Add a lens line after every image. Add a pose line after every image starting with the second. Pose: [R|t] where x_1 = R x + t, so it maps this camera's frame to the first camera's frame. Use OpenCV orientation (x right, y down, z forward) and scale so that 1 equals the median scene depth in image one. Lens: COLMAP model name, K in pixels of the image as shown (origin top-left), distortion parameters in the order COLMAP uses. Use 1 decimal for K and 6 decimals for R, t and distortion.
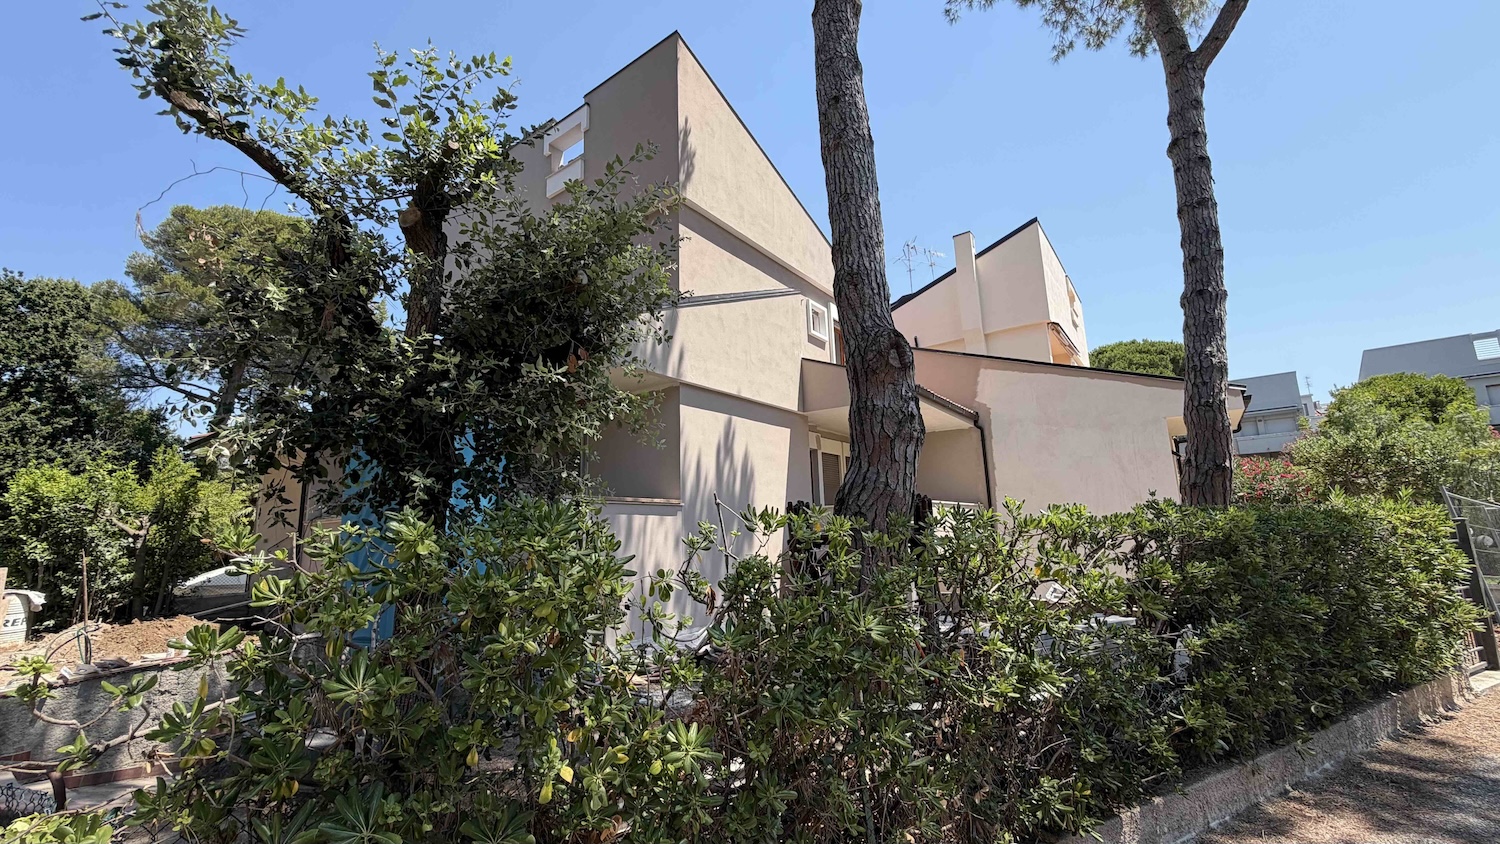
lens RADIAL K [[598.4, 0, 747.3], [0, 598.4, 412.7], [0, 0, 1]] dist [-0.026567, 0.000028]
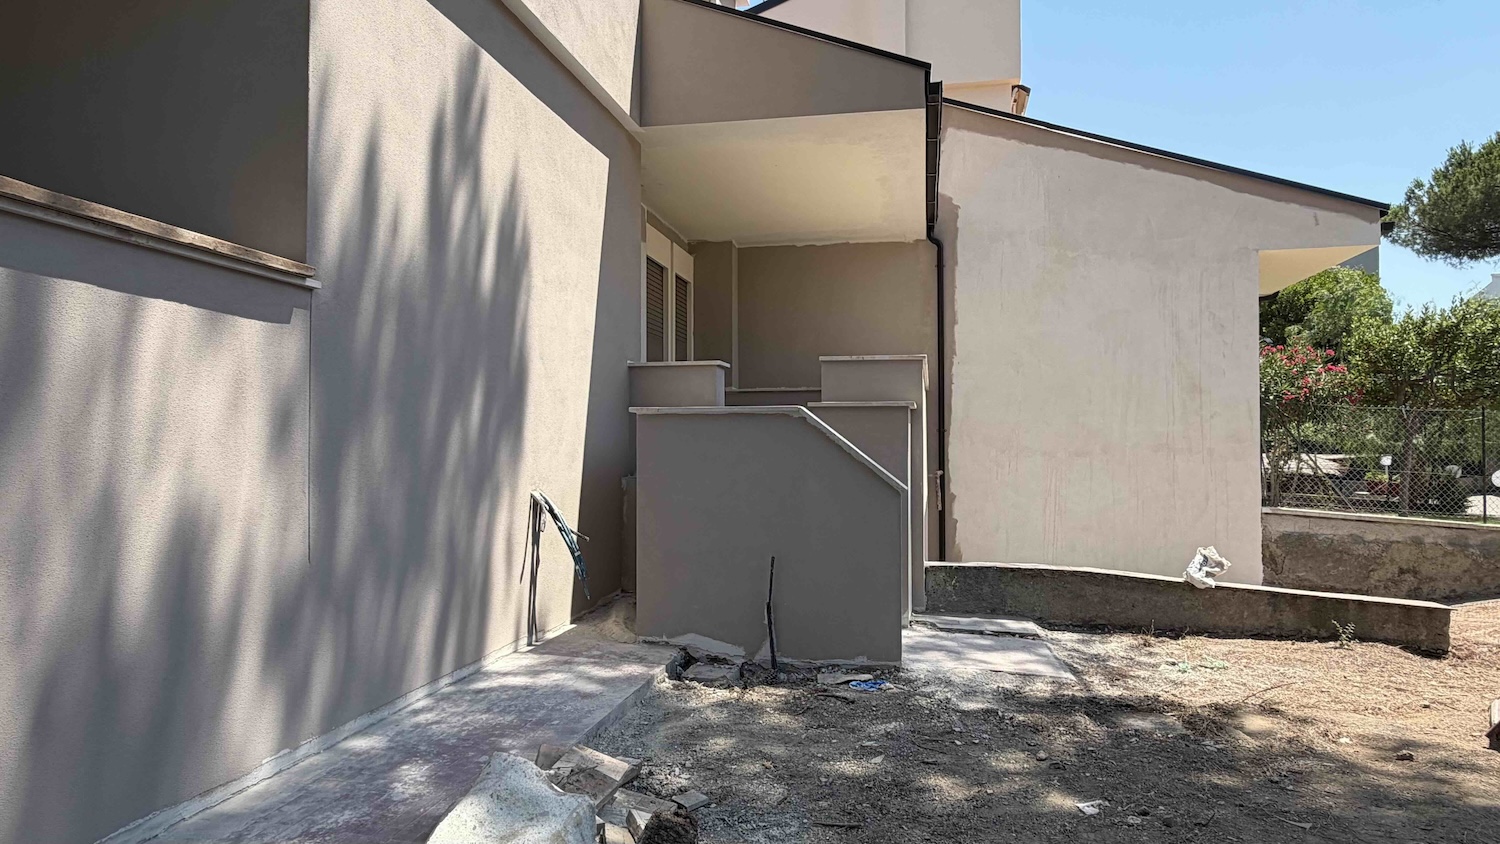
lens RADIAL K [[840.1, 0, 750.0], [0, 840.1, 422.0], [0, 0, 1]] dist [-0.000848, -0.000187]
pose [[0.915828, 0.039024, 0.399671, -0.065877], [-0.108771, 0.982168, 0.153346, 0.117809], [-0.386560, -0.183911, 0.903741, 0.505404]]
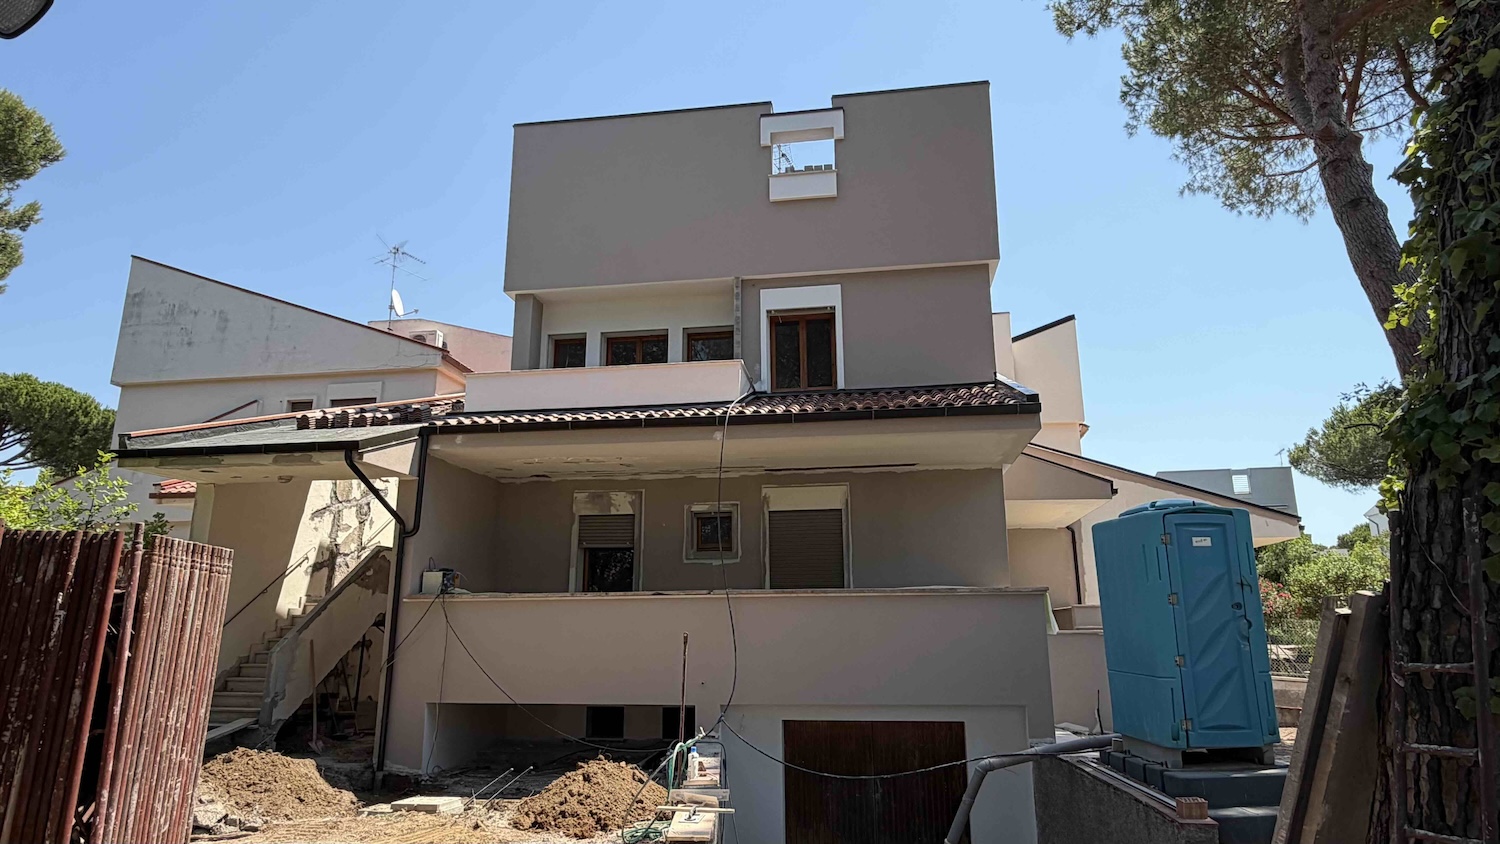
lens RADIAL K [[840.1, 0, 750.0], [0, 840.1, 422.0], [0, 0, 1]] dist [-0.000848, -0.000187]
pose [[0.888817, 0.135366, 0.437814, -0.966737], [-0.114478, 0.990673, -0.073899, 0.016827], [-0.443734, 0.015563, 0.896023, -0.002845]]
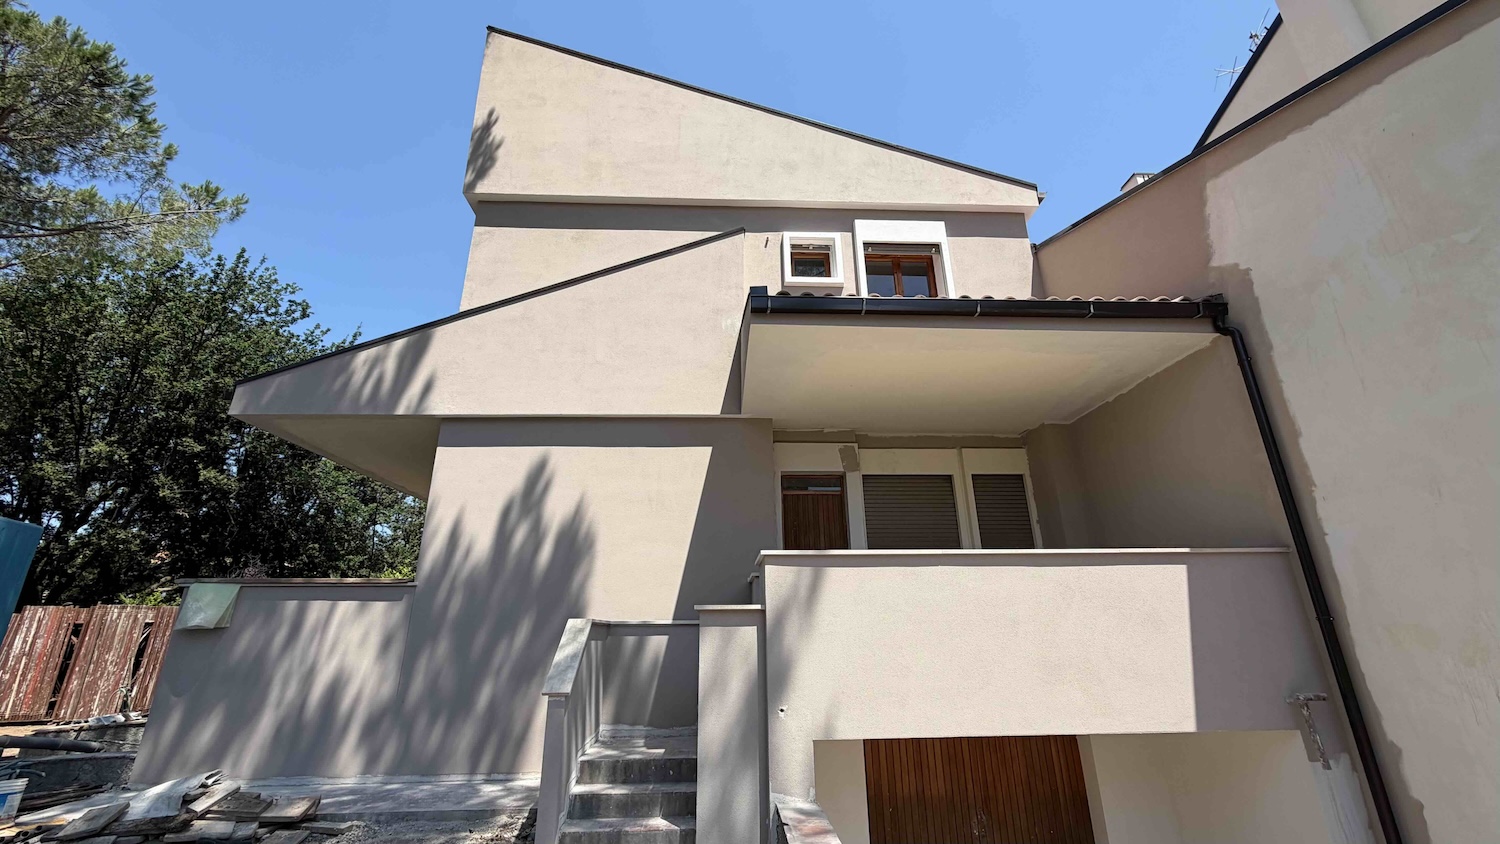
lens RADIAL K [[598.4, 0, 747.3], [0, 598.4, 412.7], [0, 0, 1]] dist [-0.026567, 0.000028]
pose [[0.626313, -0.250454, -0.738244, 0.627810], [0.151670, 0.968040, -0.199739, 0.136889], [0.764675, 0.013129, 0.644282, 0.755444]]
